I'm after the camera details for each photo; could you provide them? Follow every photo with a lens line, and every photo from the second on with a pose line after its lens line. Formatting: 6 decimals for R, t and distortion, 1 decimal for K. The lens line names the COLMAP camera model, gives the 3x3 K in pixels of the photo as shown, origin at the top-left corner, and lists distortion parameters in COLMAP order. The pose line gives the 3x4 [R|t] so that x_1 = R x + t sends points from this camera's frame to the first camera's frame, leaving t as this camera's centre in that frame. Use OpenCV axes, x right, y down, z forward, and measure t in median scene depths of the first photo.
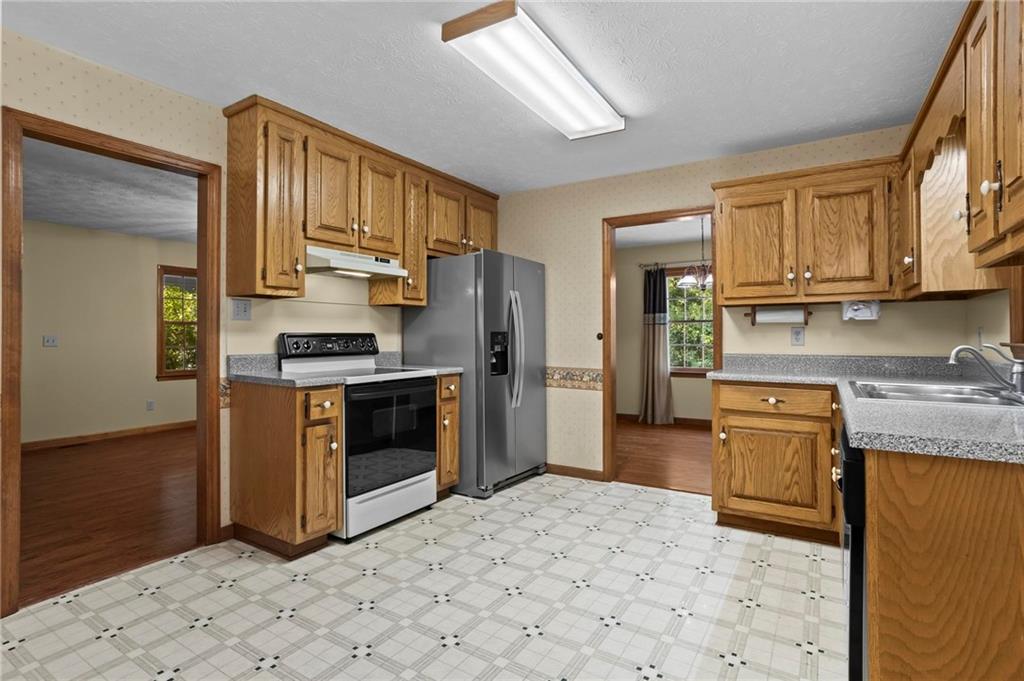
lens RADIAL K [[509.1, 0, 502.9], [0, 509.1, 331.9], [0, 0, 1]] dist [-0.045165, 0.024064]
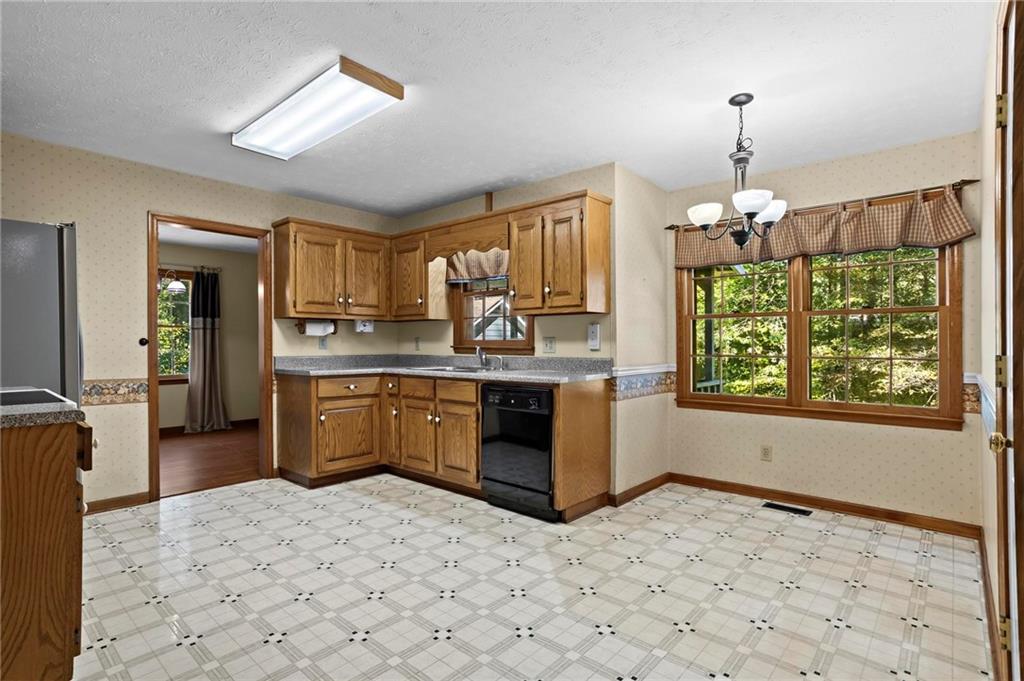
lens RADIAL K [[509.1, 0, 499.3], [0, 509.1, 344.4], [0, 0, 1]] dist [-0.045165, 0.024064]
pose [[0.164788, -0.000862, 0.986329, -0.755144], [-0.011293, 0.999932, 0.002760, 0.005408], [-0.986264, -0.011593, 0.164767, 0.314616]]
